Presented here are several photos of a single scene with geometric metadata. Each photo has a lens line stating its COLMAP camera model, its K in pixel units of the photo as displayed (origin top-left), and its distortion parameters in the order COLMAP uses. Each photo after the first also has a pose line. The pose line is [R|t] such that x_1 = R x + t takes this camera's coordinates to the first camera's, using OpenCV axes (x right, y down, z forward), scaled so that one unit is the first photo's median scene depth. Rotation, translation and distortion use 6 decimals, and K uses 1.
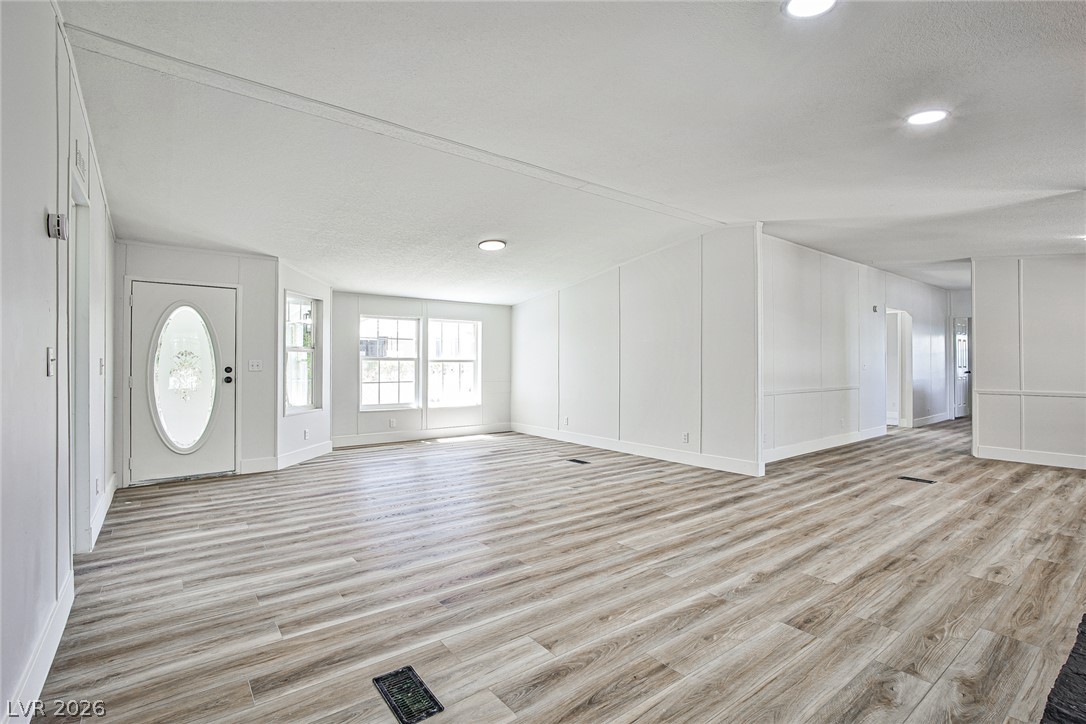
lens RADIAL K [[489.8, 0, 548.6], [0, 489.8, 357.4], [0, 0, 1]] dist [-0.023222, 0.007784]
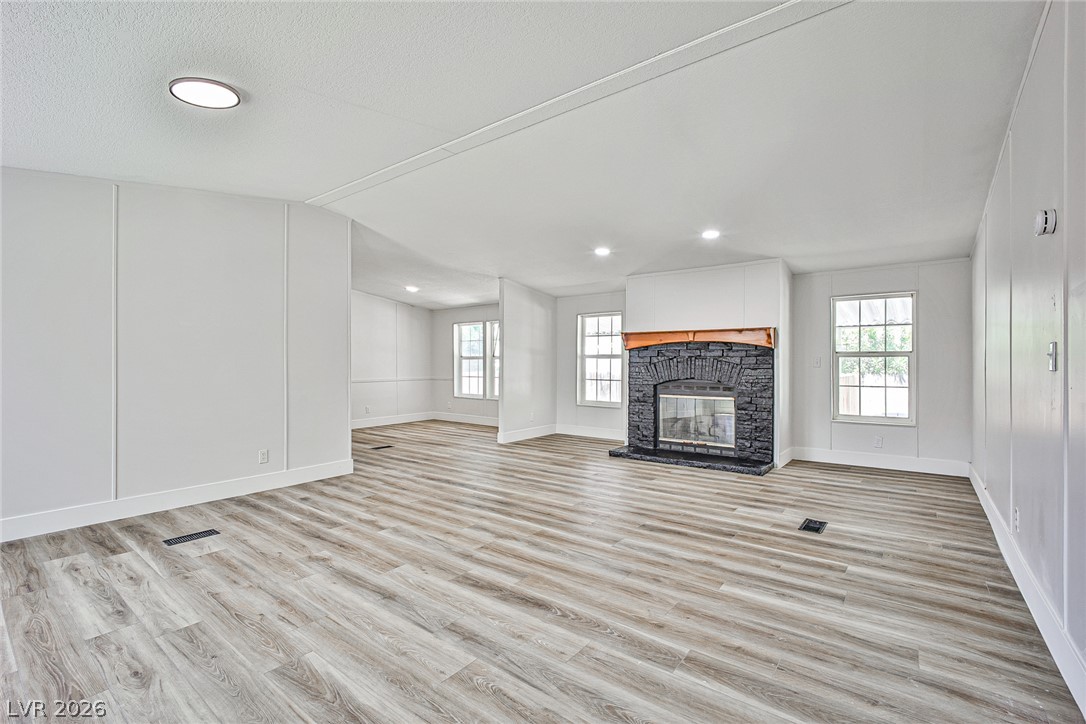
lens RADIAL K [[489.8, 0, 537.2], [0, 489.8, 360.9], [0, 0, 1]] dist [-0.023222, 0.007784]
pose [[-0.238585, 0.005923, 0.971104, -1.262606], [-0.015919, 0.999823, -0.010010, 0.023418], [-0.970991, -0.017847, -0.238449, 1.652980]]
